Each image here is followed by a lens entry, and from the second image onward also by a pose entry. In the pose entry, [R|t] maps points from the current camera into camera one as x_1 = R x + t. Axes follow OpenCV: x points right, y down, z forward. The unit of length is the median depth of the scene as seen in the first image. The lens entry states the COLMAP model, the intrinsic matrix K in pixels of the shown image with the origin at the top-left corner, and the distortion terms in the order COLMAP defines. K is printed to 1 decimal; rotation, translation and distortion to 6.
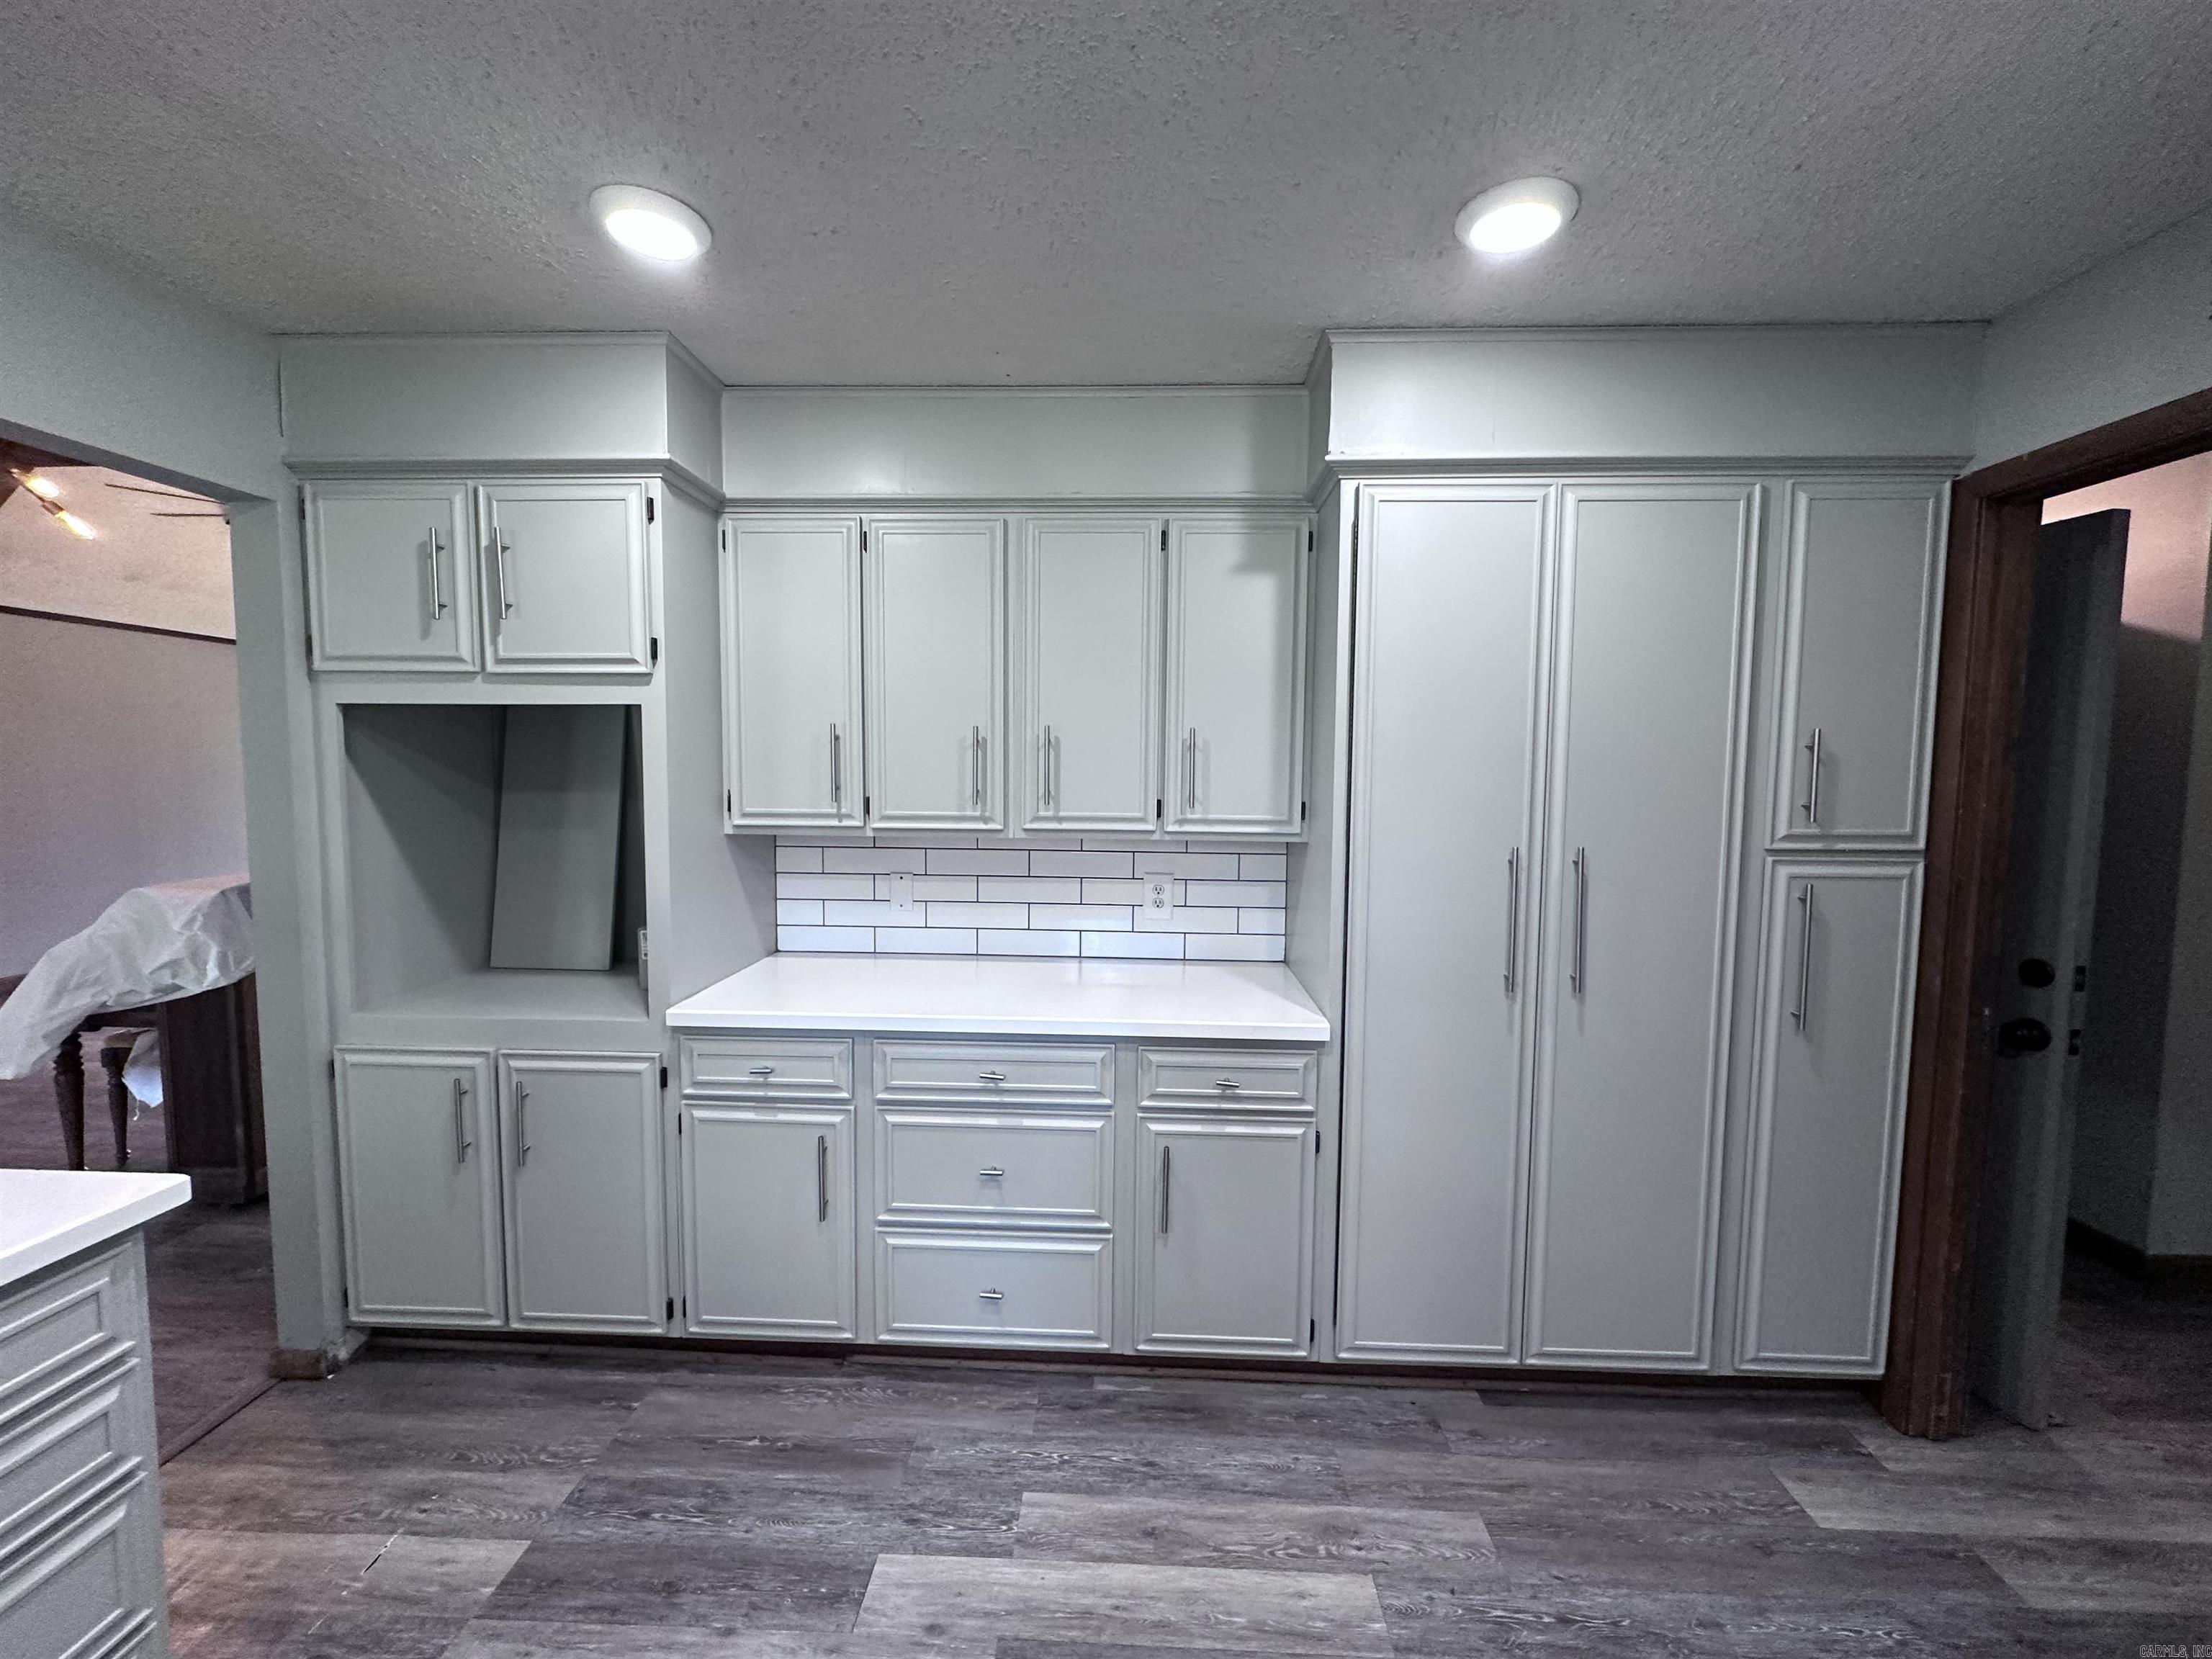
lens RADIAL K [[887.1, 0, 1106.0], [0, 887.1, 829.5], [0, 0, 1]] dist [-0.001647, 0.000464]
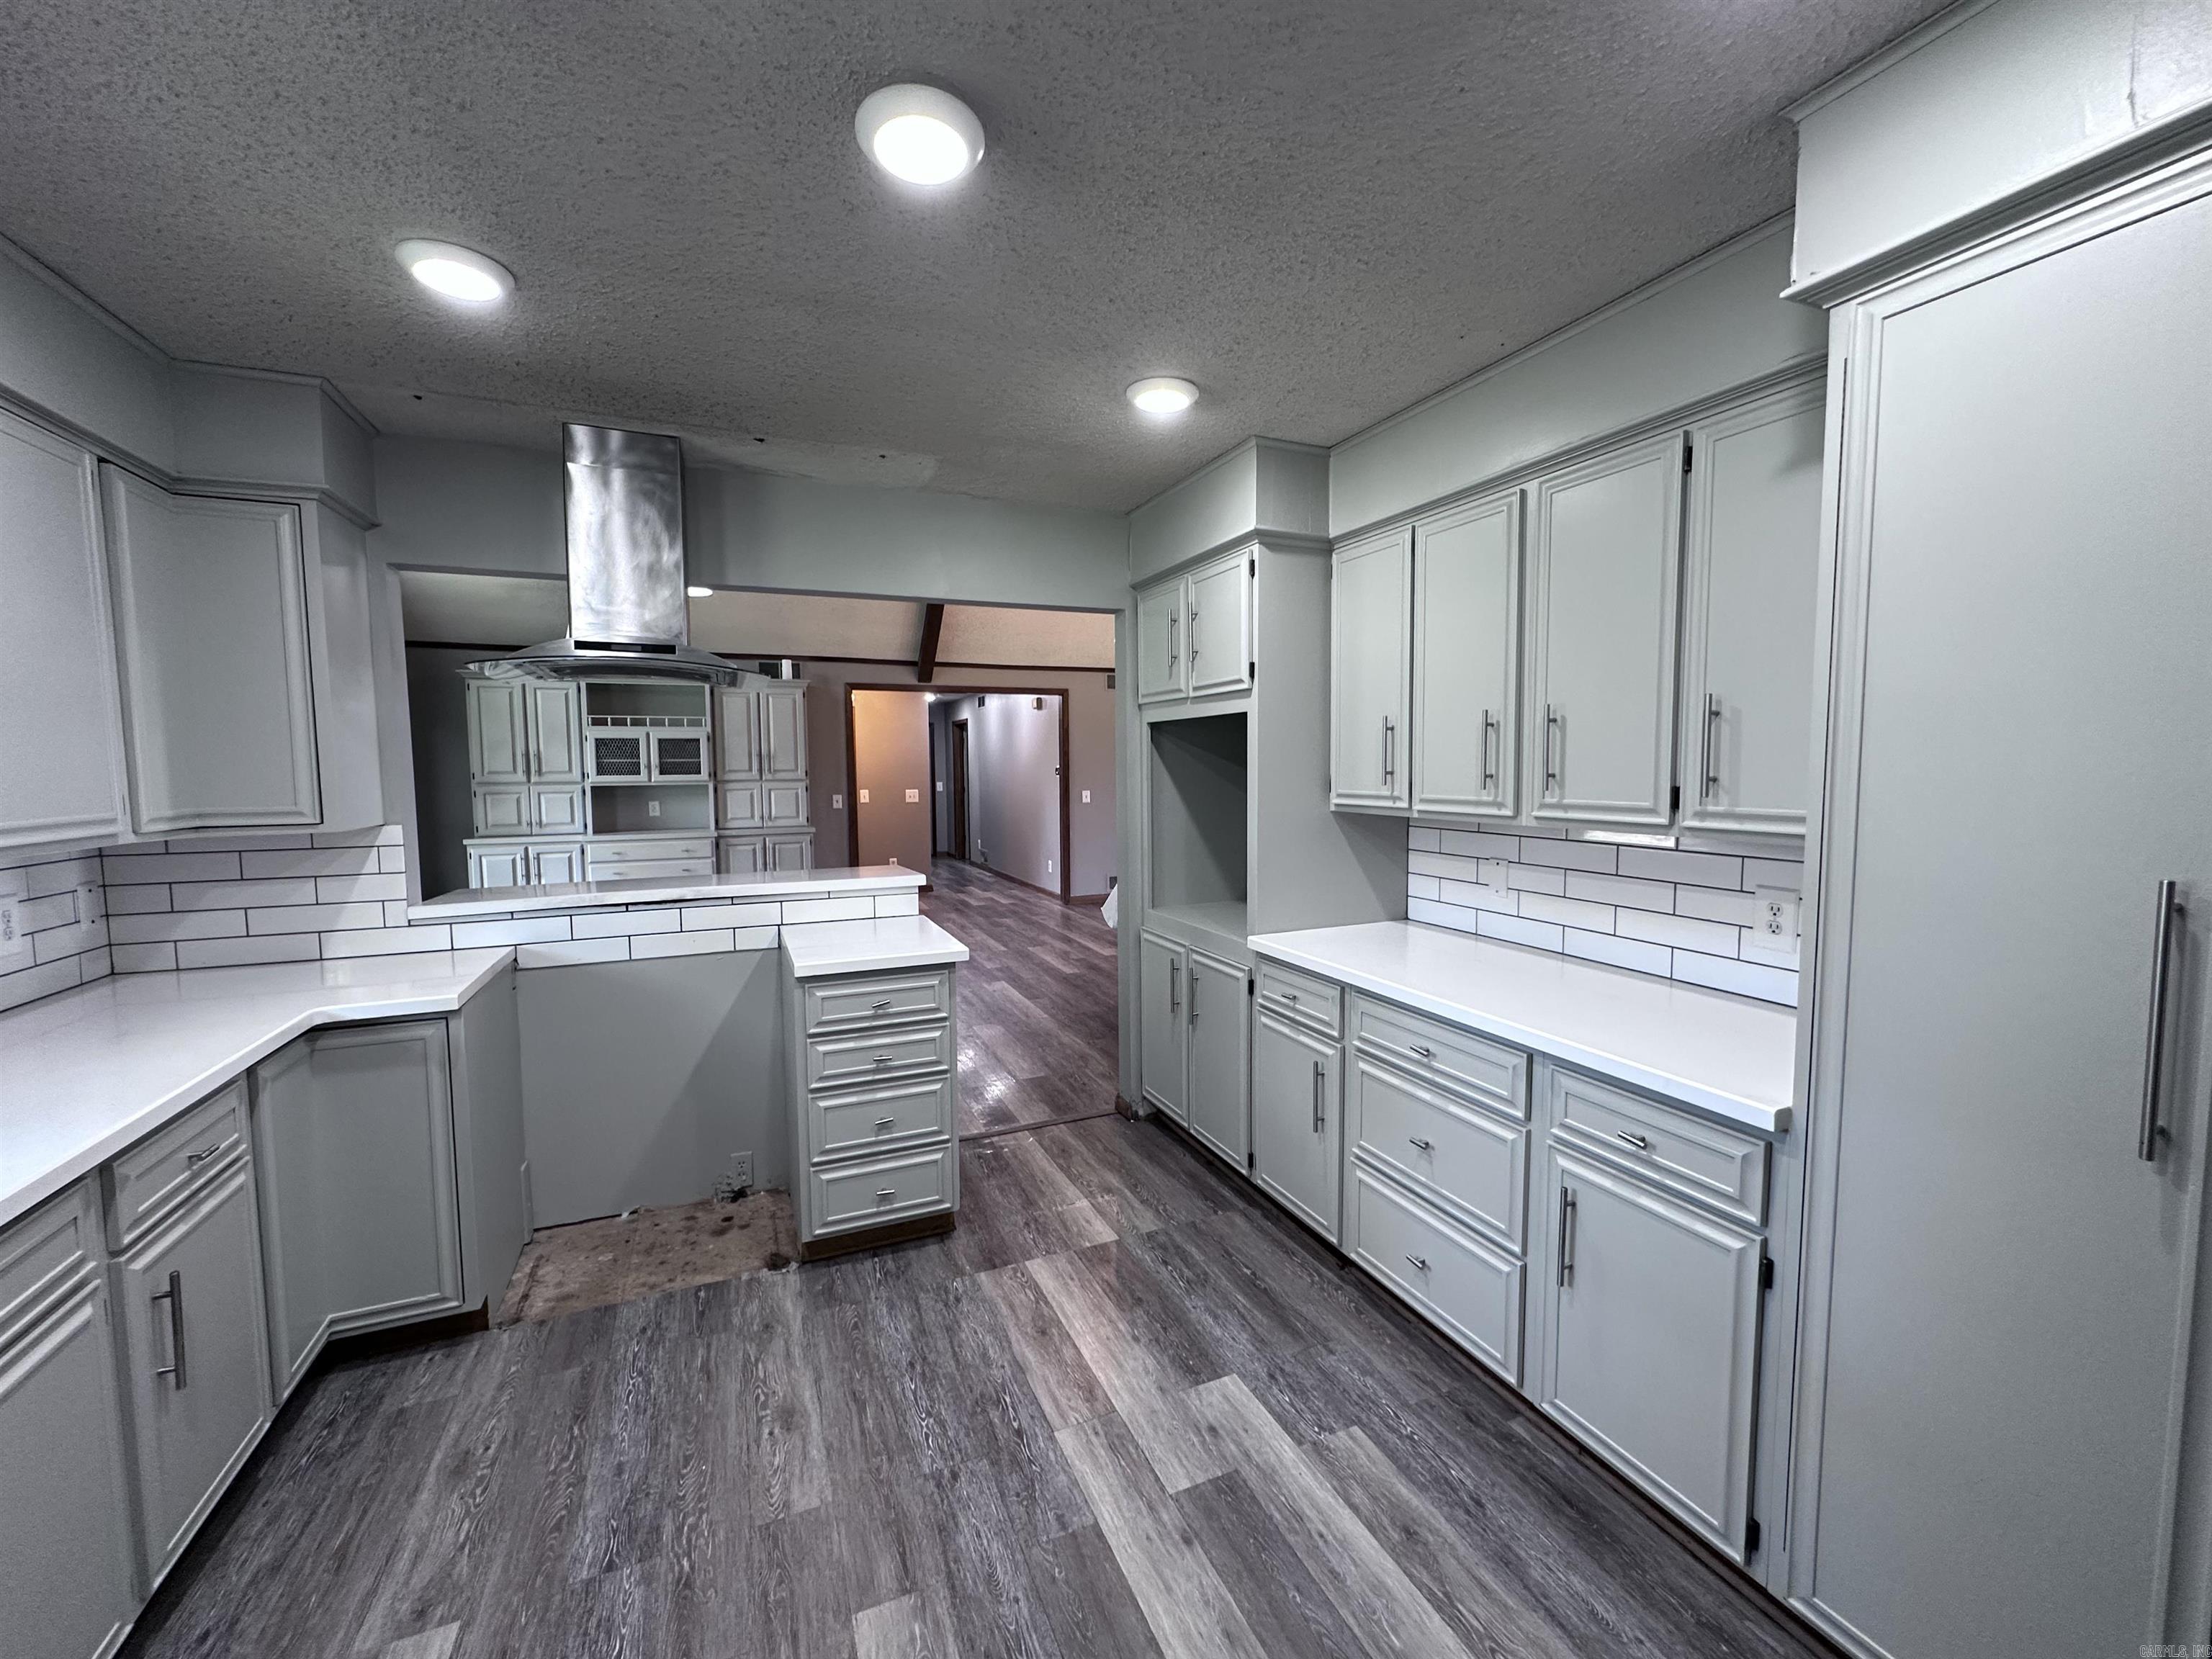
lens RADIAL K [[887.1, 0, 1106.0], [0, 887.1, 829.5], [0, 0, 1]] dist [-0.001647, 0.000464]
pose [[0.430643, 0.054916, -0.900850, 0.648651], [-0.051231, 0.998025, 0.036349, 0.002671], [0.901067, 0.030498, 0.432606, 0.220849]]
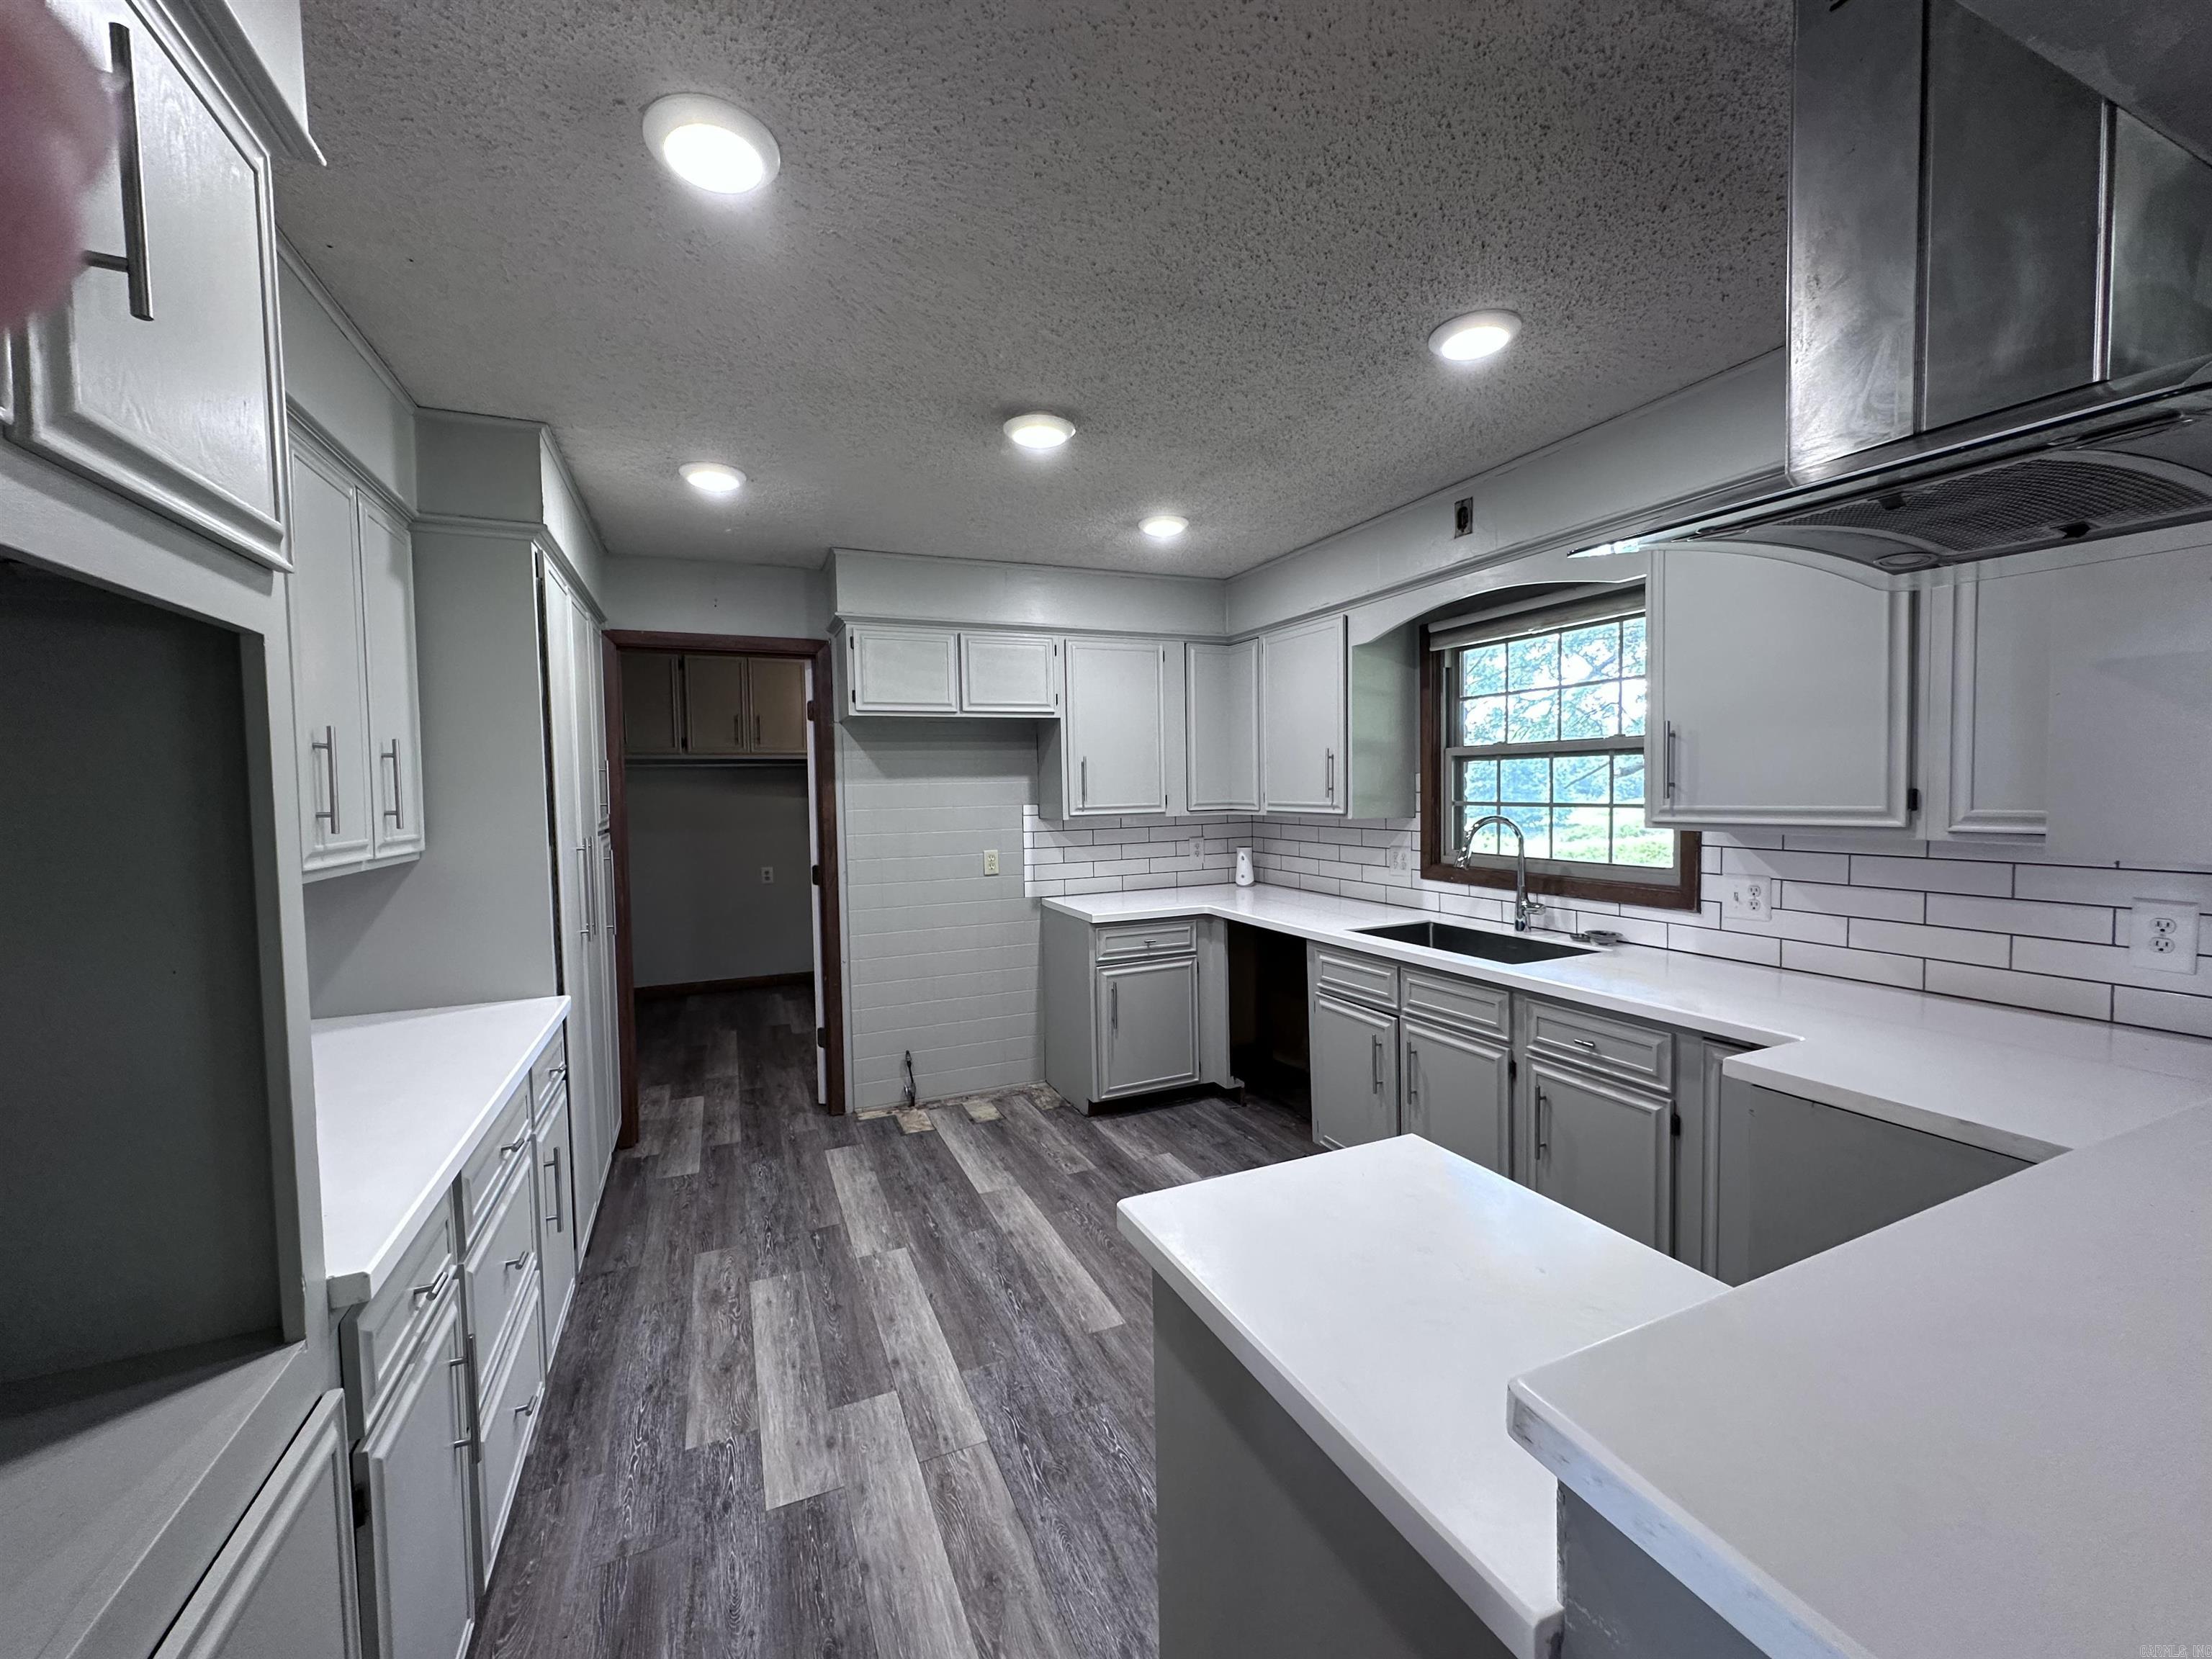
lens RADIAL K [[887.1, 0, 1106.0], [0, 887.1, 829.5], [0, 0, 1]] dist [-0.001647, 0.000464]
pose [[-0.438877, -0.044902, 0.897425, -1.153140], [0.078140, 0.993060, 0.087900, -0.053115], [-0.895143, 0.108702, -0.432322, 0.853133]]
